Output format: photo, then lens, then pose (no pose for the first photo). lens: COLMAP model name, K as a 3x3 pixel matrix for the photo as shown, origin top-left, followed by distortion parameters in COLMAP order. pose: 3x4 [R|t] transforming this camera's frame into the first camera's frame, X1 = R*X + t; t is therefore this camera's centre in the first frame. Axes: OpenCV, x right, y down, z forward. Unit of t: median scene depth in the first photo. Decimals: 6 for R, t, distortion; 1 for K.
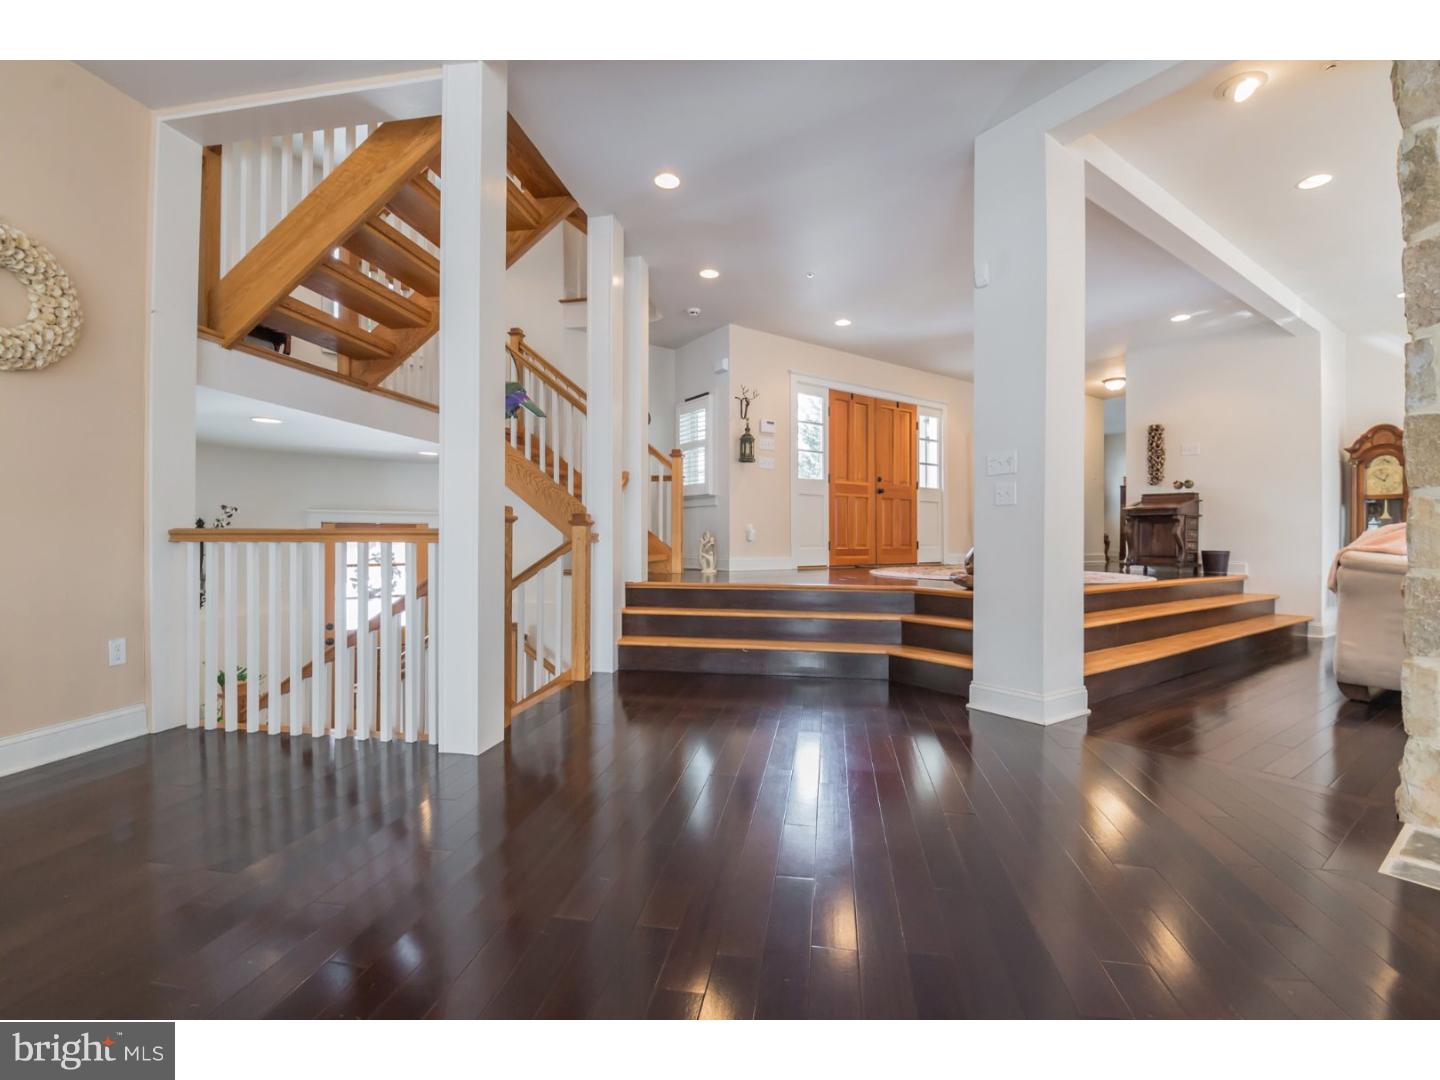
lens RADIAL K [[632.7, 0, 713.0], [0, 632.7, 543.2], [0, 0, 1]] dist [-0.002690, -0.000638]
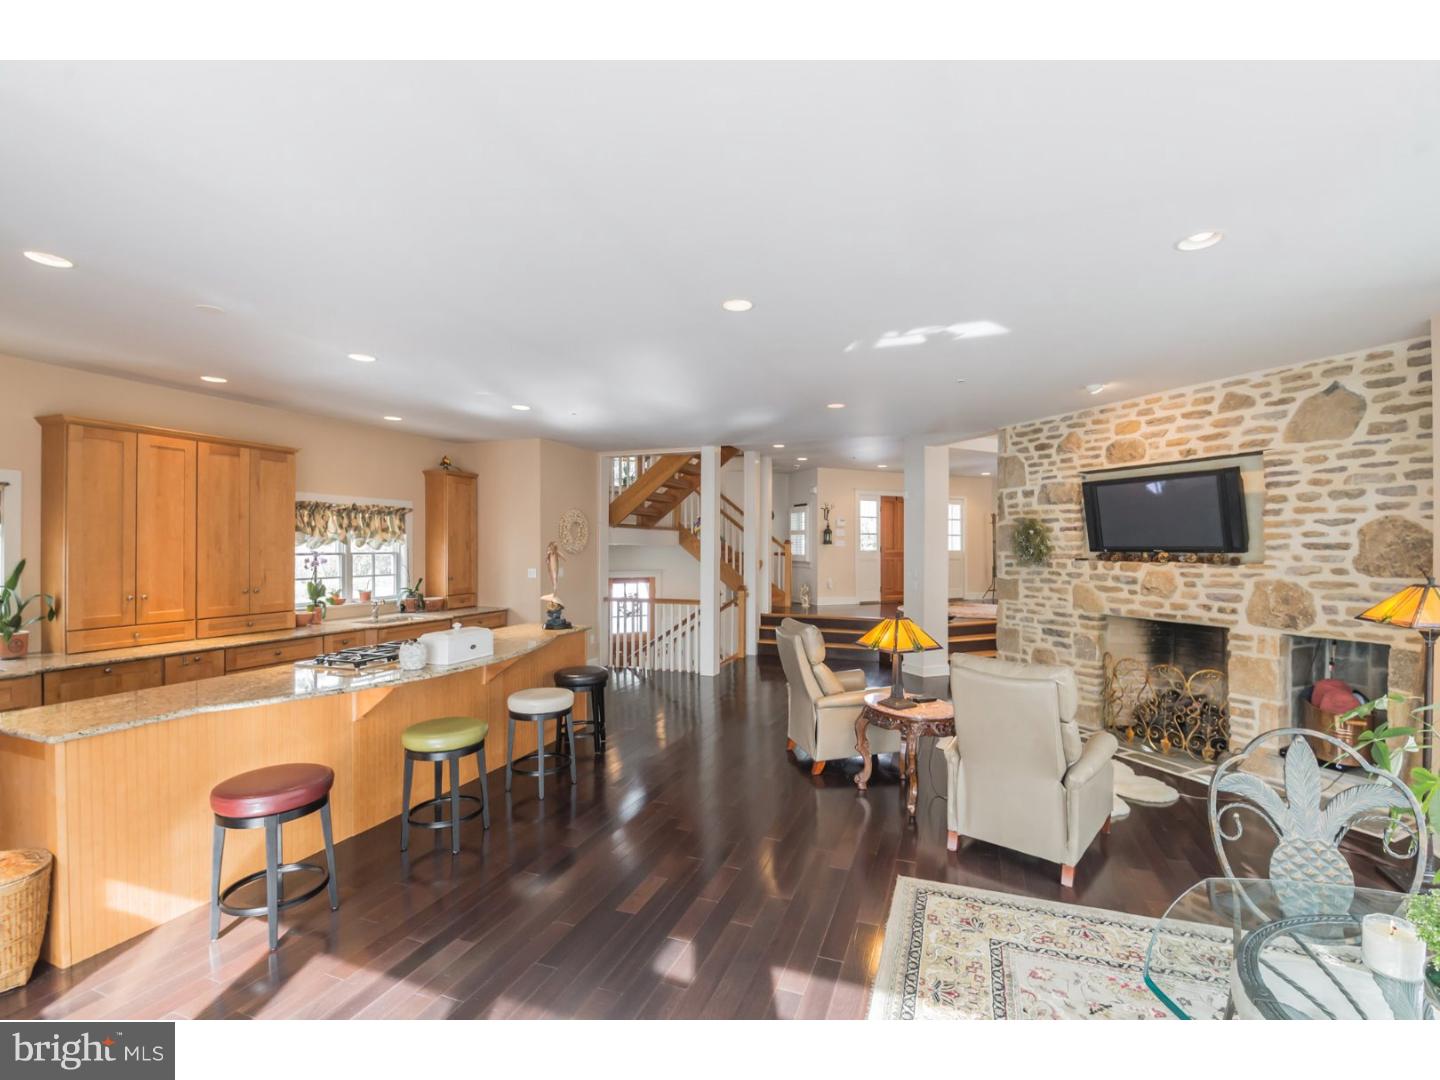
lens RADIAL K [[632.7, 0, 713.0], [0, 632.7, 543.2], [0, 0, 1]] dist [-0.002690, -0.000638]
pose [[0.979269, -0.002091, -0.202552, 0.102692], [-0.001120, 0.999876, -0.015738, -0.107365], [0.202559, 0.015638, 0.979145, -0.848490]]
